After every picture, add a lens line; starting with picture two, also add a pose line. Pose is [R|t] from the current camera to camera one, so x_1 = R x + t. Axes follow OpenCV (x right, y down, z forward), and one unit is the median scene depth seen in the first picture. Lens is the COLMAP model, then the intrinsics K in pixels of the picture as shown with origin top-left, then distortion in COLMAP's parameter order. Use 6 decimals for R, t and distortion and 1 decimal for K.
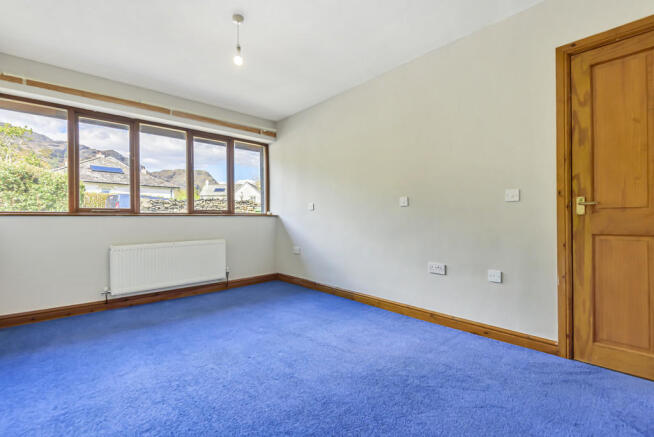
lens RADIAL K [[295.0, 0, 328.7], [0, 295.0, 218.2], [0, 0, 1]] dist [0.010898, -0.003828]
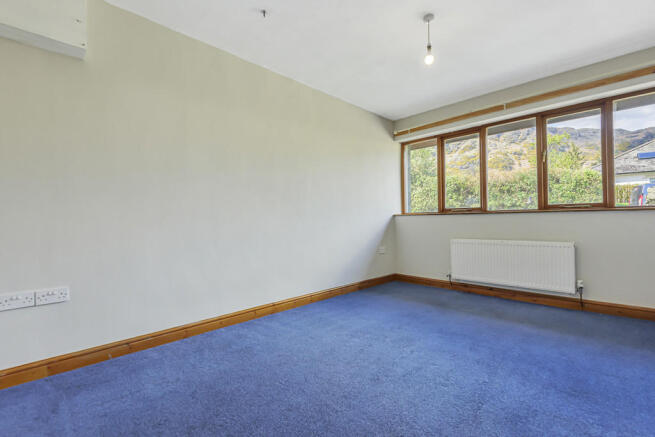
lens RADIAL K [[295.4, 0, 327.0], [0, 295.4, 219.1], [0, 0, 1]] dist [0.010898, -0.003828]
pose [[0.049391, 0.001910, -0.998778, 0.413745], [0.016590, 0.999859, 0.002733, -0.000443], [0.998642, -0.016705, 0.049352, 0.364068]]
